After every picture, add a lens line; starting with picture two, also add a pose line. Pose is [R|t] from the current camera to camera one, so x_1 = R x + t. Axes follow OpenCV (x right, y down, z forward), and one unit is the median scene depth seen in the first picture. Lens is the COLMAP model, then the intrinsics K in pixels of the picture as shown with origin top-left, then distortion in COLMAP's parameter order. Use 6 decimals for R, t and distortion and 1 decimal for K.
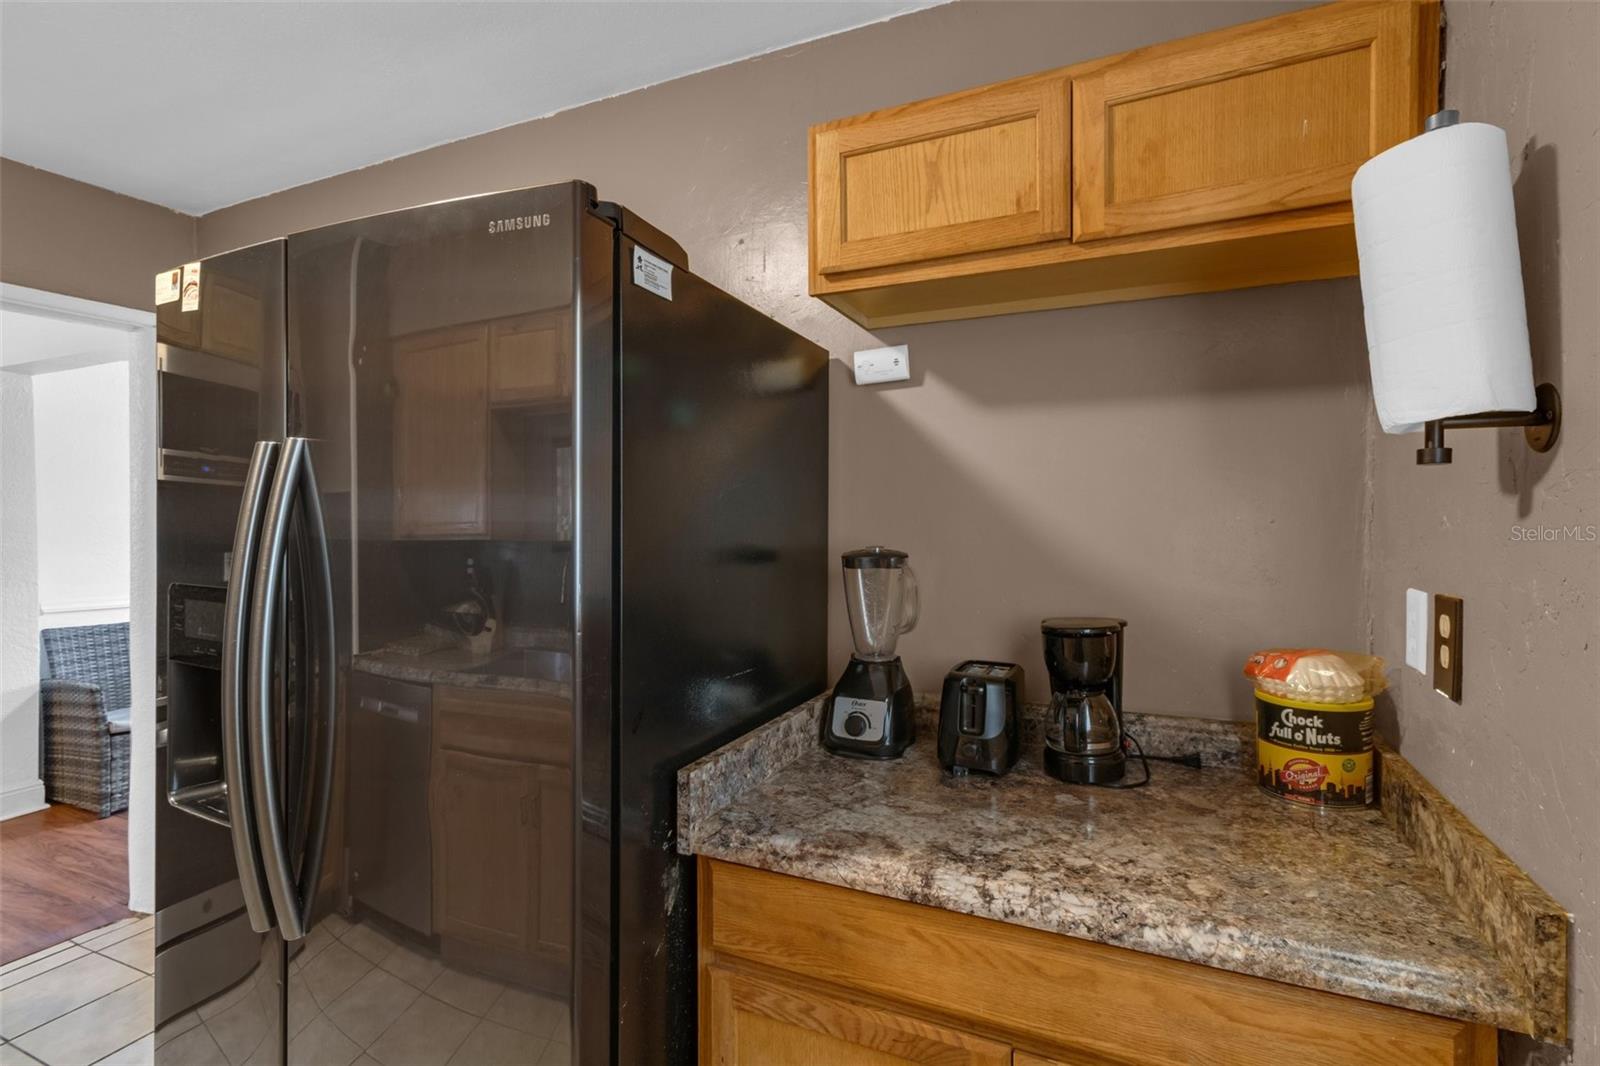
lens RADIAL K [[745.2, 0, 801.6], [0, 745.2, 528.4], [0, 0, 1]] dist [0.003720, 0.003614]
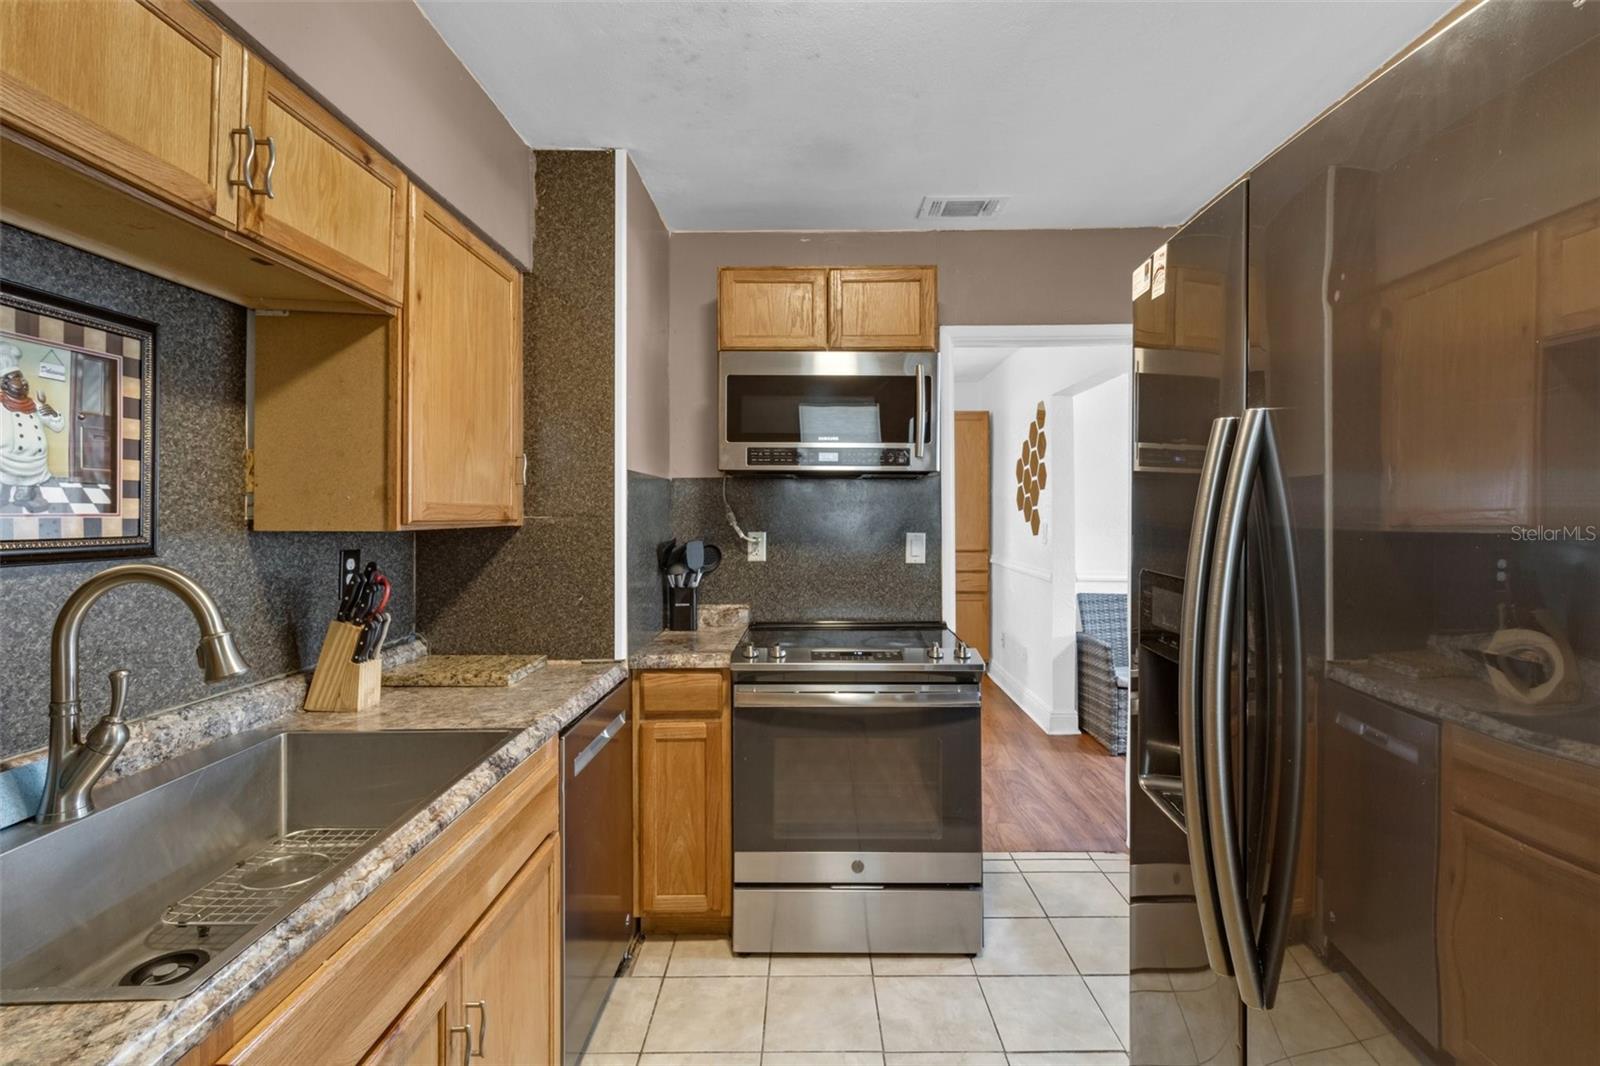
lens RADIAL K [[745.2, 0, 799.3], [0, 745.2, 517.8], [0, 0, 1]] dist [0.003720, 0.003614]
pose [[0.402418, 0.001961, -0.915454, -0.056463], [-0.001372, 0.999998, 0.001539, 0.000787], [0.915455, 0.000636, 0.402420, 0.094771]]
